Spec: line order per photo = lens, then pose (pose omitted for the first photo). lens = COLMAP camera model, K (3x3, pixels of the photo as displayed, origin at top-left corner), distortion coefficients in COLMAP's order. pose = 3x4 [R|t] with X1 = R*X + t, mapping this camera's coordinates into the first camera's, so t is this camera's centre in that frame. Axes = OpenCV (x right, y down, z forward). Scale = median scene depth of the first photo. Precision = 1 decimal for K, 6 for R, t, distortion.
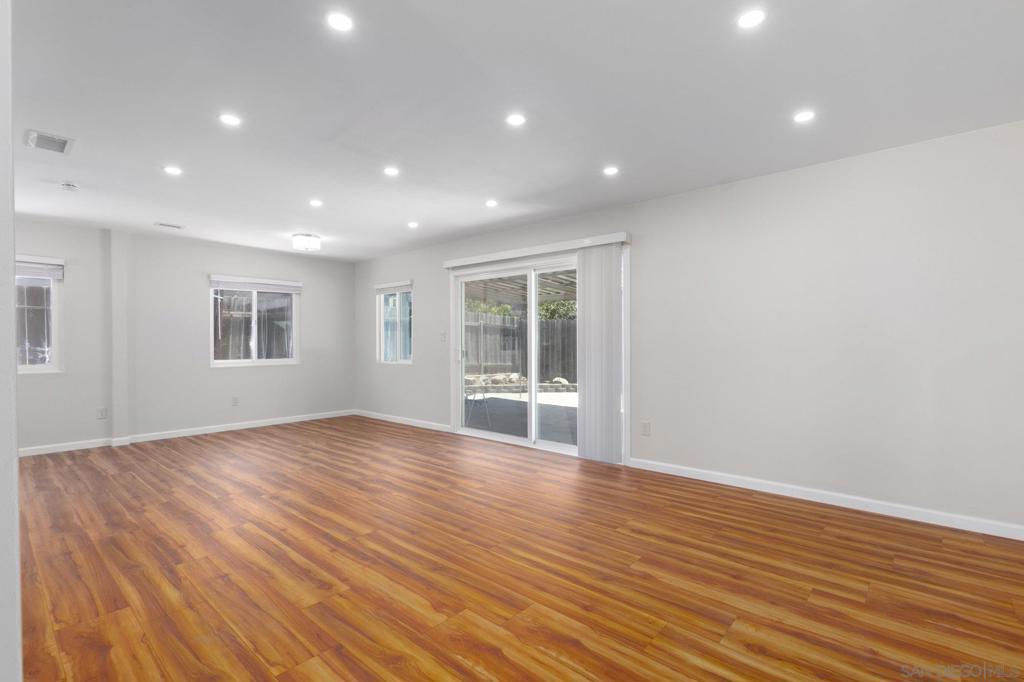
lens RADIAL K [[470.2, 0, 504.9], [0, 470.2, 340.7], [0, 0, 1]] dist [0.009233, -0.003457]
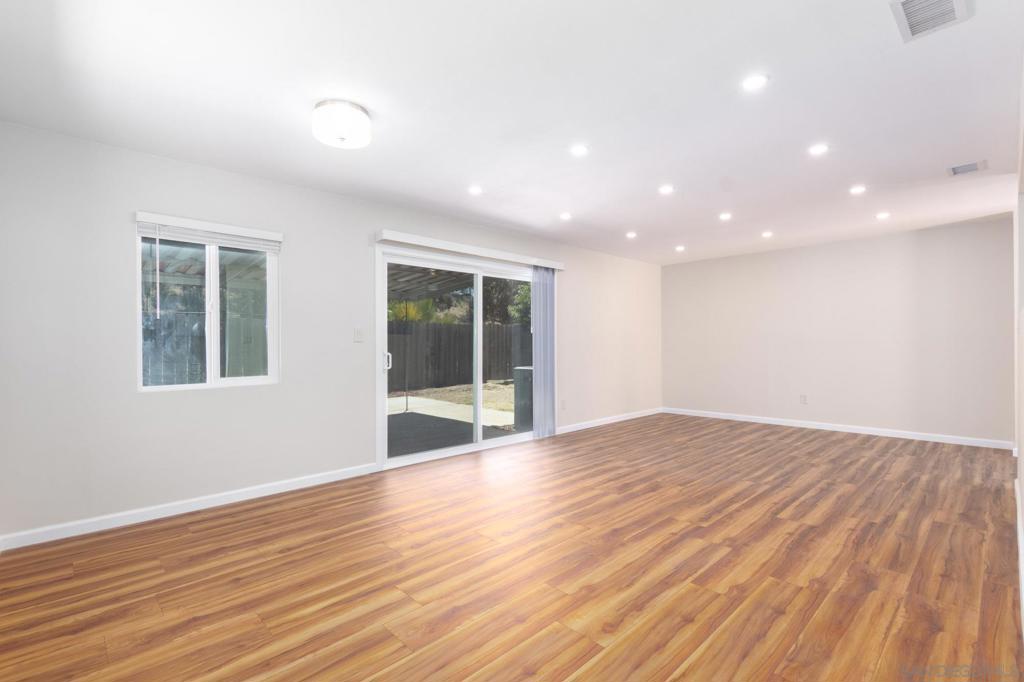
lens RADIAL K [[470.2, 0, 509.8], [0, 470.2, 341.4], [0, 0, 1]] dist [0.009233, -0.003457]
pose [[0.076693, 0.008750, 0.997016, -1.285693], [0.001618, 0.999959, -0.008900, 0.010208], [-0.997053, 0.002296, 0.076676, 1.196908]]
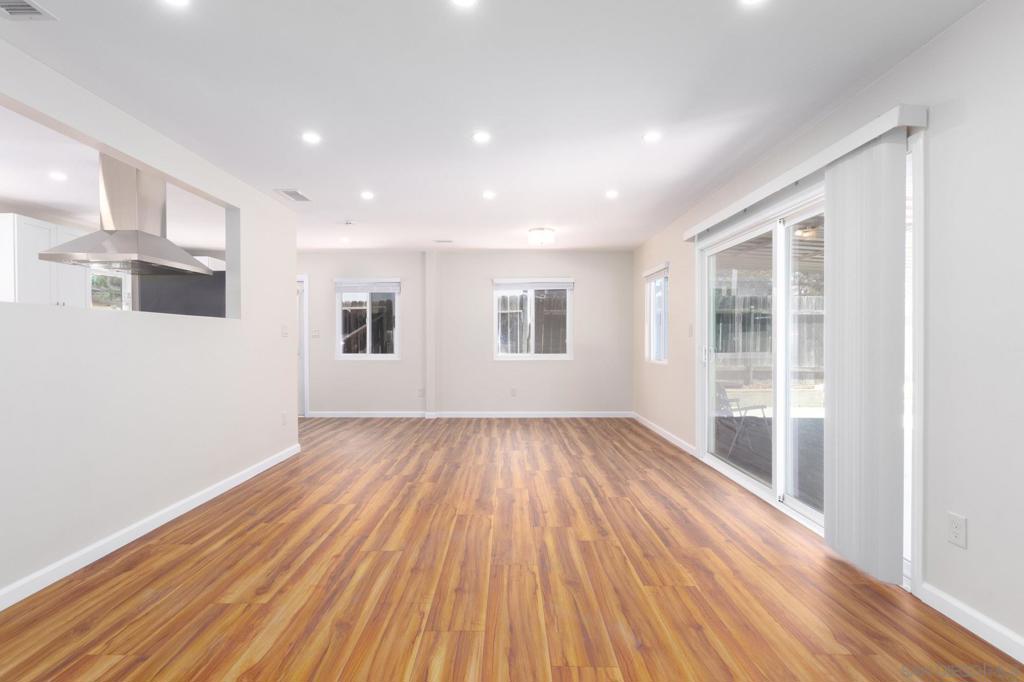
lens RADIAL K [[470.2, 0, 505.0], [0, 470.2, 342.2], [0, 0, 1]] dist [0.009233, -0.003457]
pose [[0.661408, 0.006251, -0.750000, 0.397547], [0.003182, 0.999933, 0.011139, 0.001014], [0.750020, -0.009754, 0.661344, 0.434325]]
